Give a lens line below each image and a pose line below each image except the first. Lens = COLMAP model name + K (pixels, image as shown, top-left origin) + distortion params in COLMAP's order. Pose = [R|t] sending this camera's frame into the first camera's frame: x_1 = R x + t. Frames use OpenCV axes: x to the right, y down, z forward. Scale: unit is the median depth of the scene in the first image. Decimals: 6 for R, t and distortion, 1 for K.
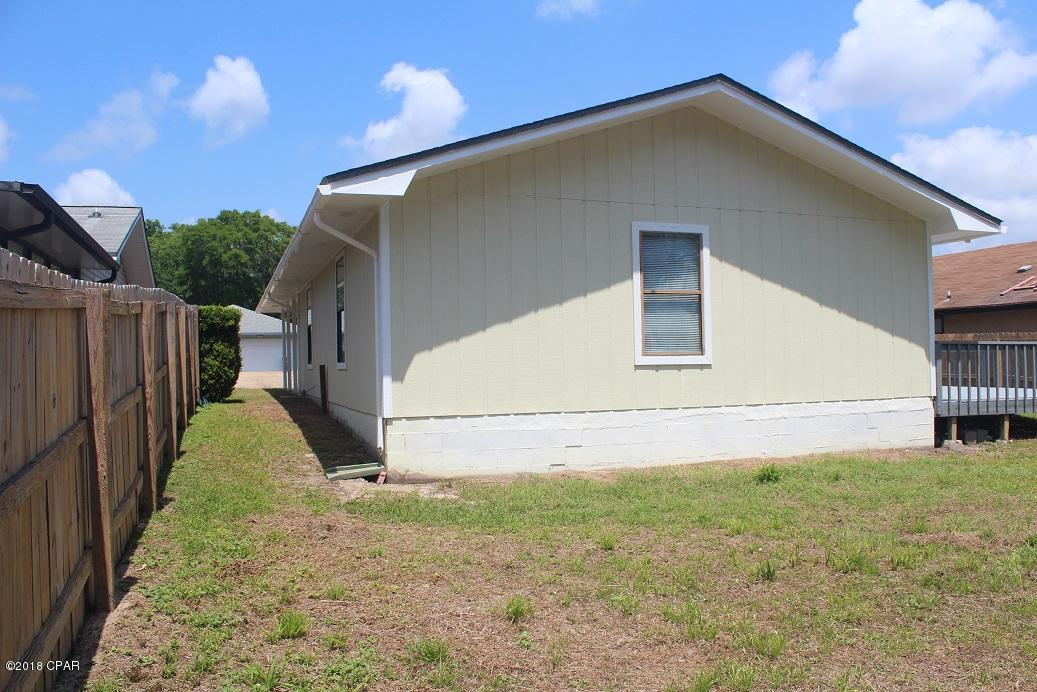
lens RADIAL K [[855.5, 0, 518.5], [0, 855.5, 346.0], [0, 0, 1]] dist [-0.149673, 0.137292]
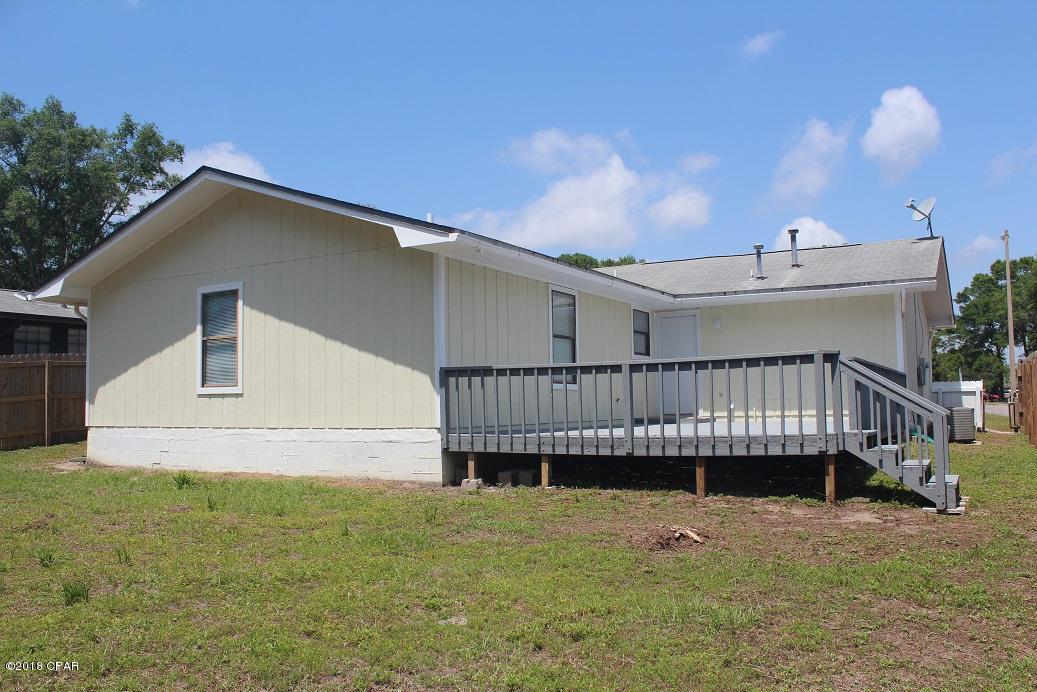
lens RADIAL K [[855.5, 0, 518.5], [0, 855.5, 346.0], [0, 0, 1]] dist [-0.149673, 0.137292]
pose [[0.651582, -0.052021, -0.756792, 1.384848], [0.015410, 0.998348, -0.055357, 0.025955], [0.758421, 0.024408, 0.651307, 0.492311]]
